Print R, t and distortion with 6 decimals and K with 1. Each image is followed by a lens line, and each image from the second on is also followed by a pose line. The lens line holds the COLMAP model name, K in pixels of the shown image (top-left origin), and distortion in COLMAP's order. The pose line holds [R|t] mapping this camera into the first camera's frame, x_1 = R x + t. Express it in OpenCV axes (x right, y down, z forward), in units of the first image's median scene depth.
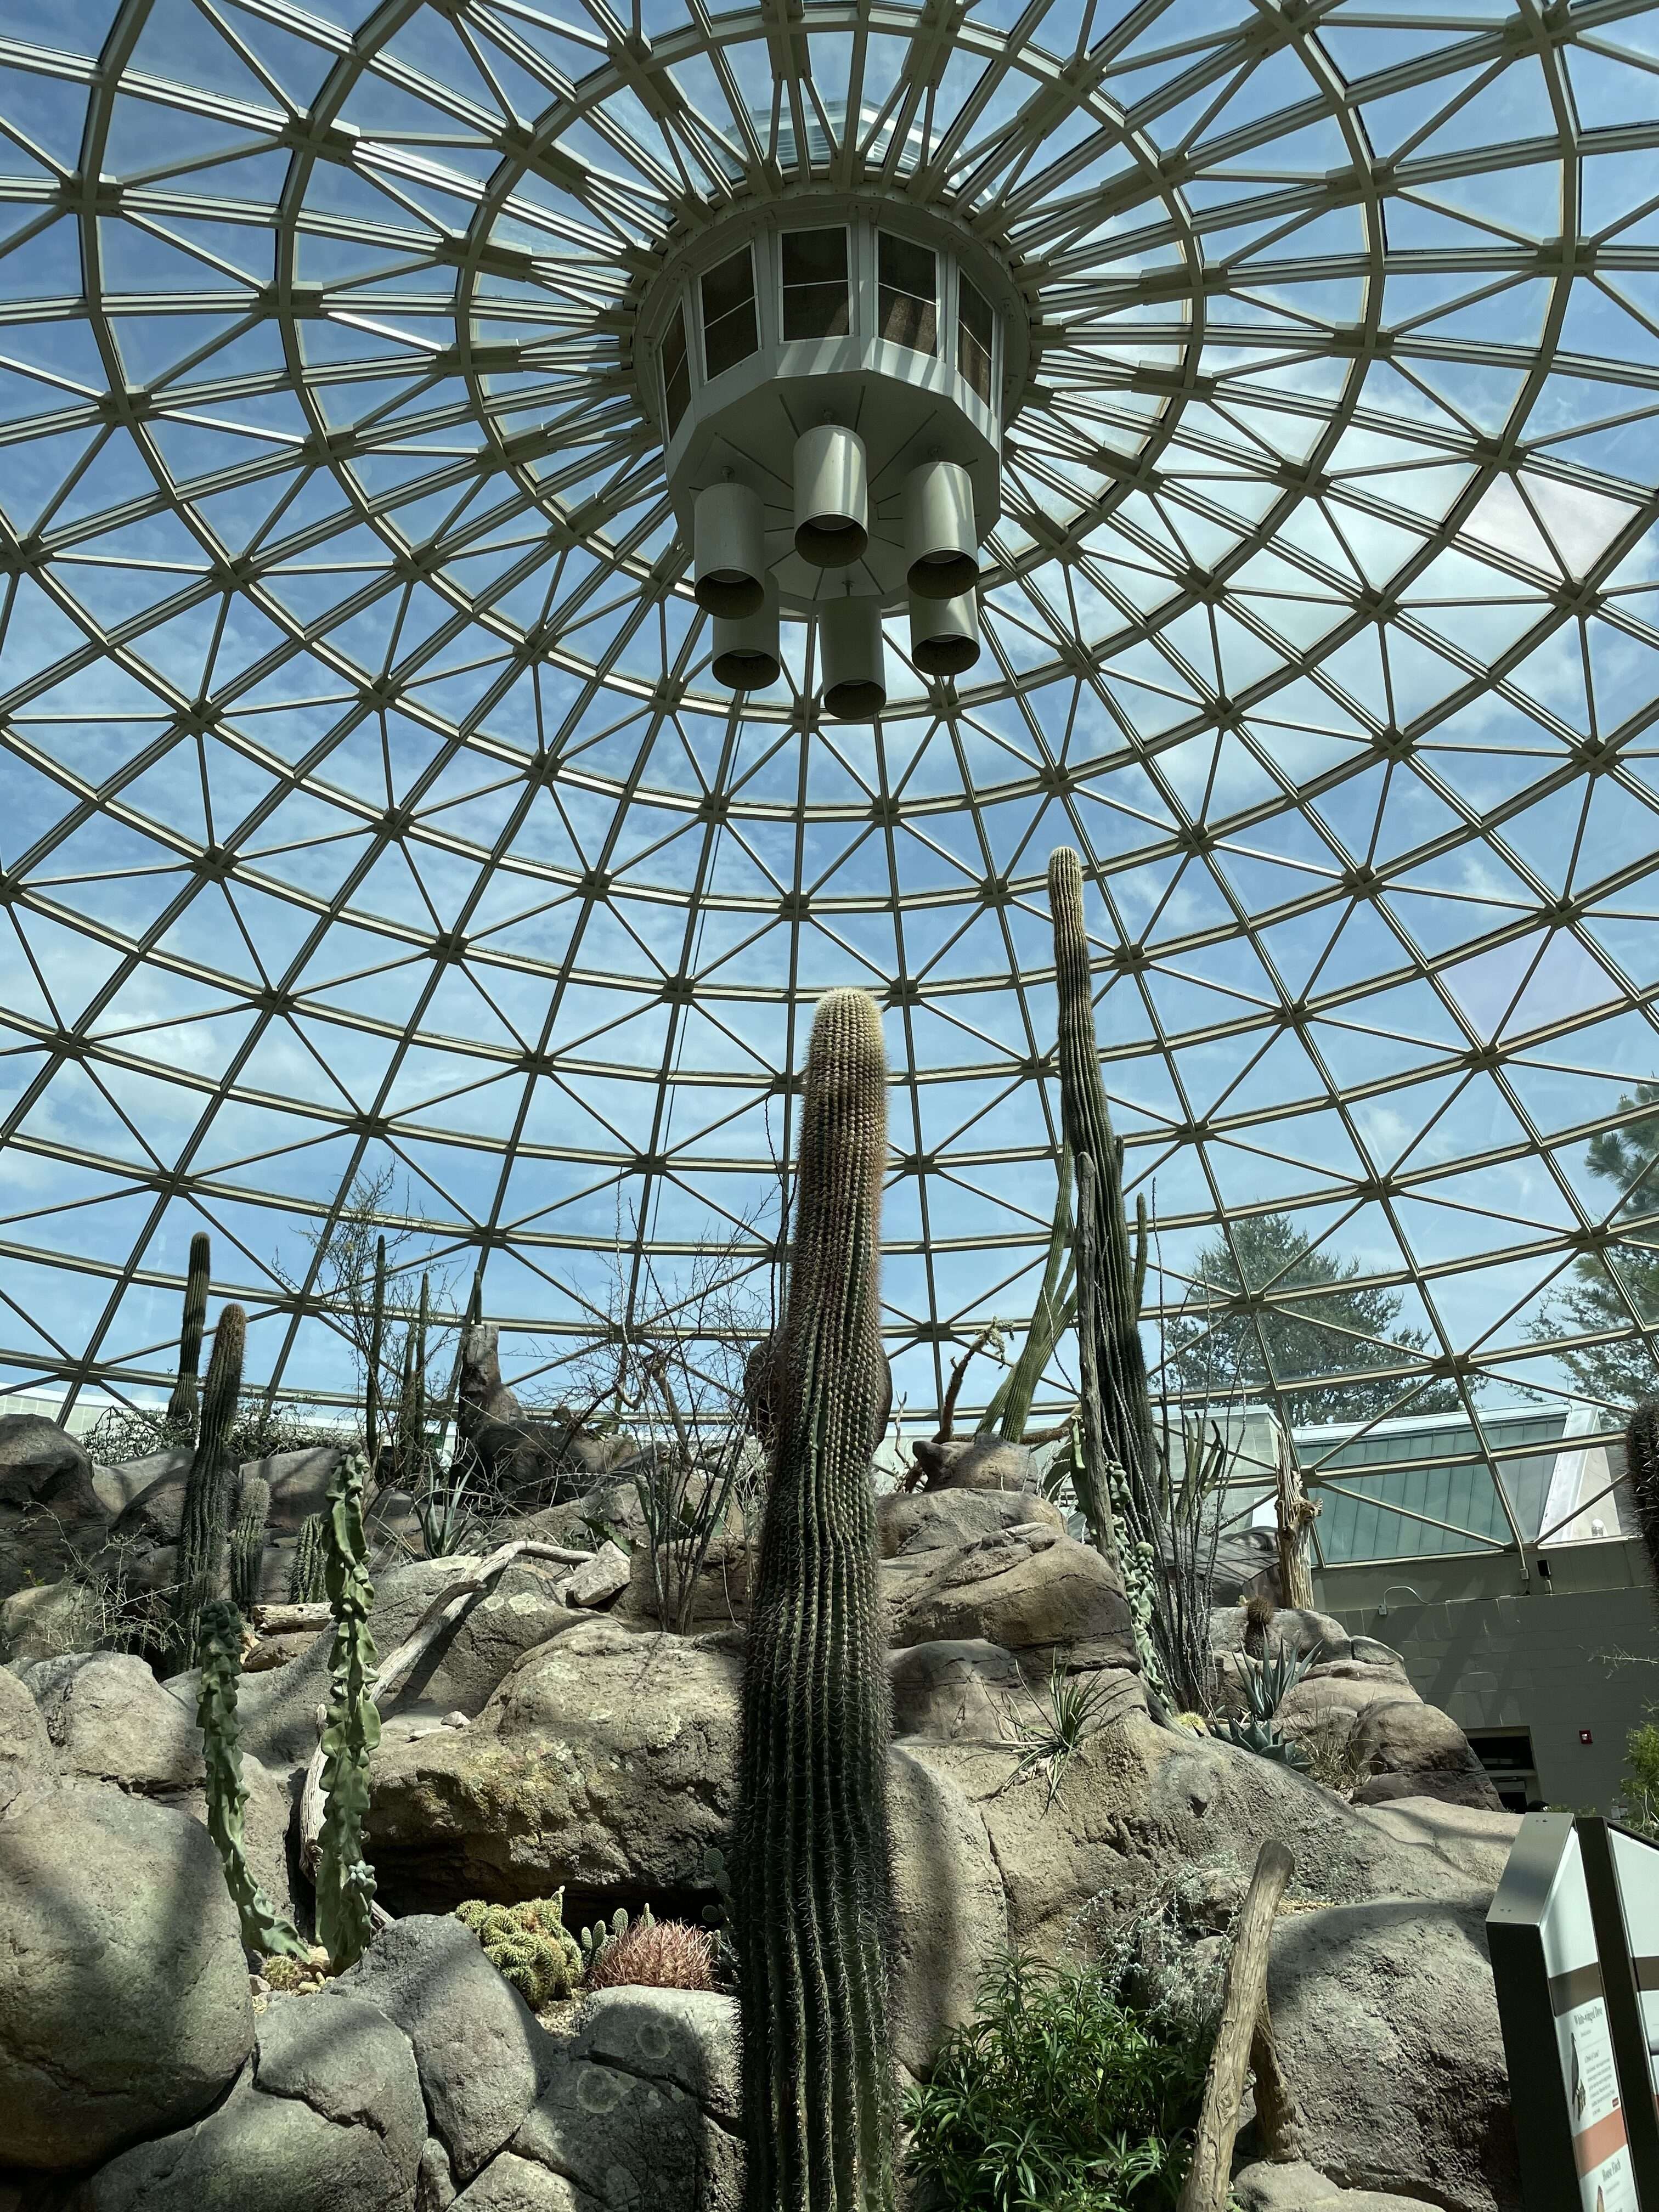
lens RADIAL K [[1665.5, 0, 834.8], [0, 1665.5, 1108.7], [0, 0, 1]] dist [0.074849, -0.109740]
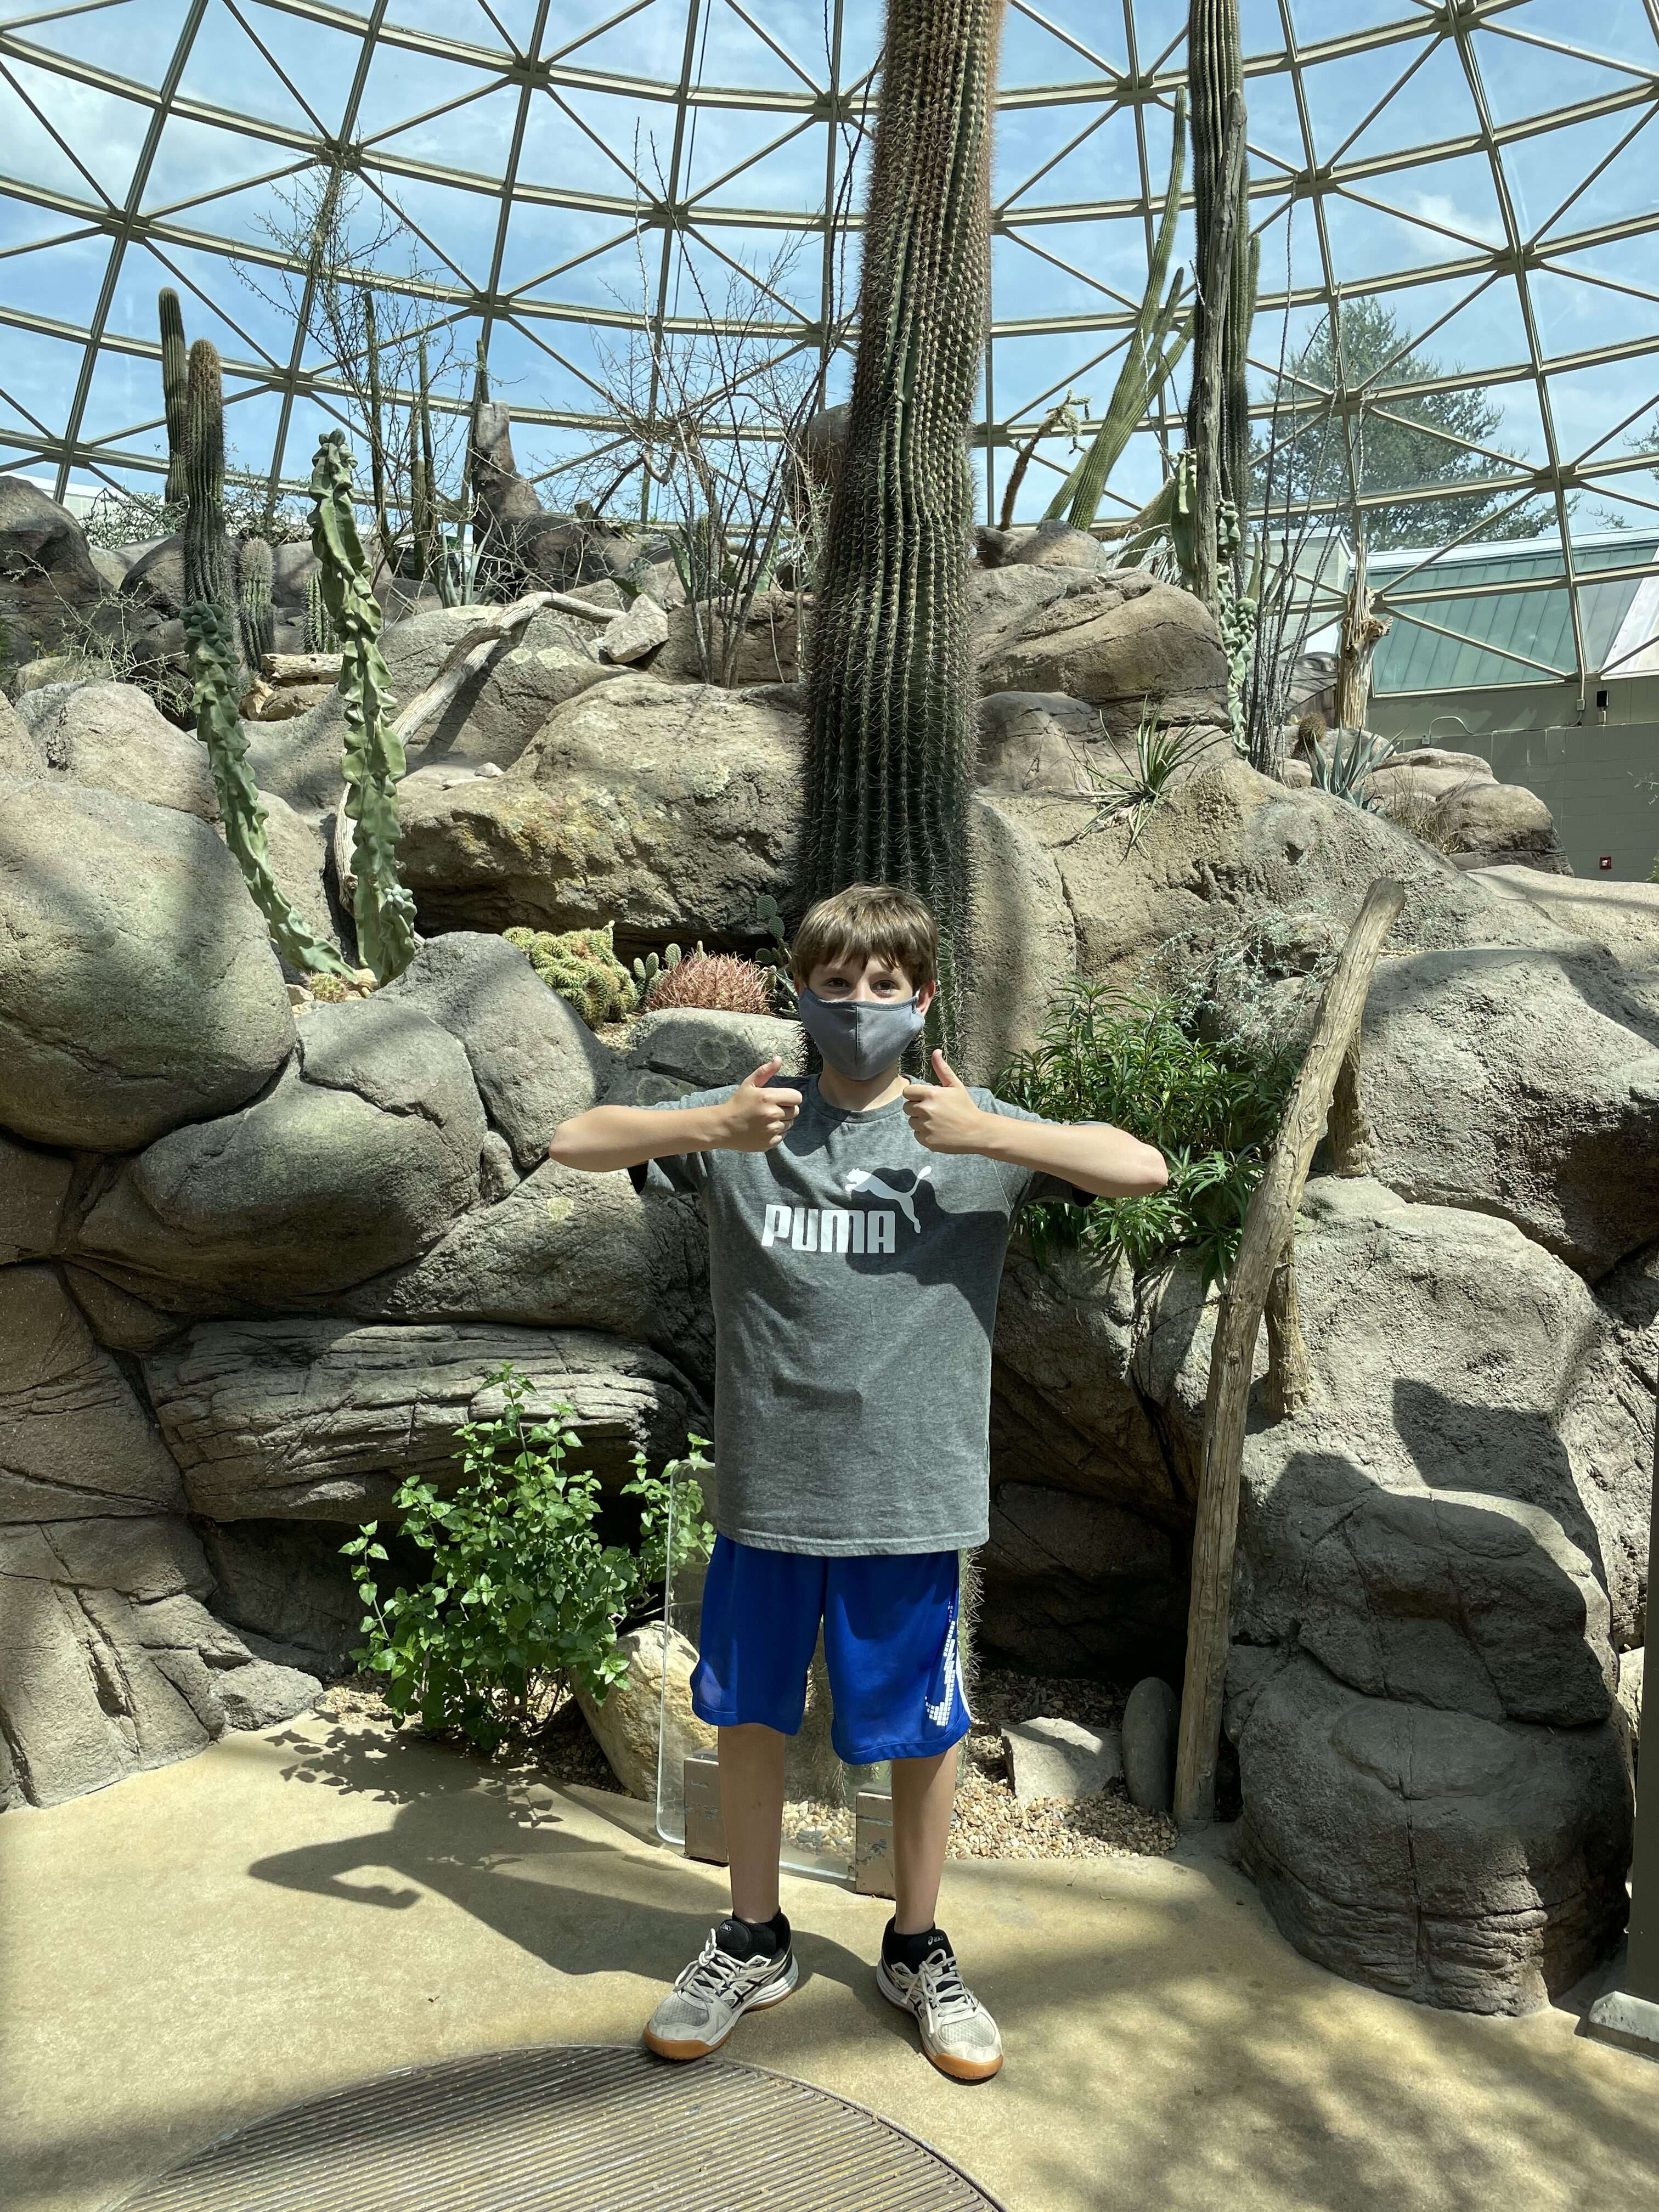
lens RADIAL K [[1665.5, 0, 834.8], [0, 1665.5, 1108.7], [0, 0, 1]] dist [0.074849, -0.109740]
pose [[0.999570, 0.026962, -0.011540, -0.020423], [-0.018076, 0.876232, 0.481550, 0.094567], [0.023095, -0.481134, 0.876343, 0.116026]]
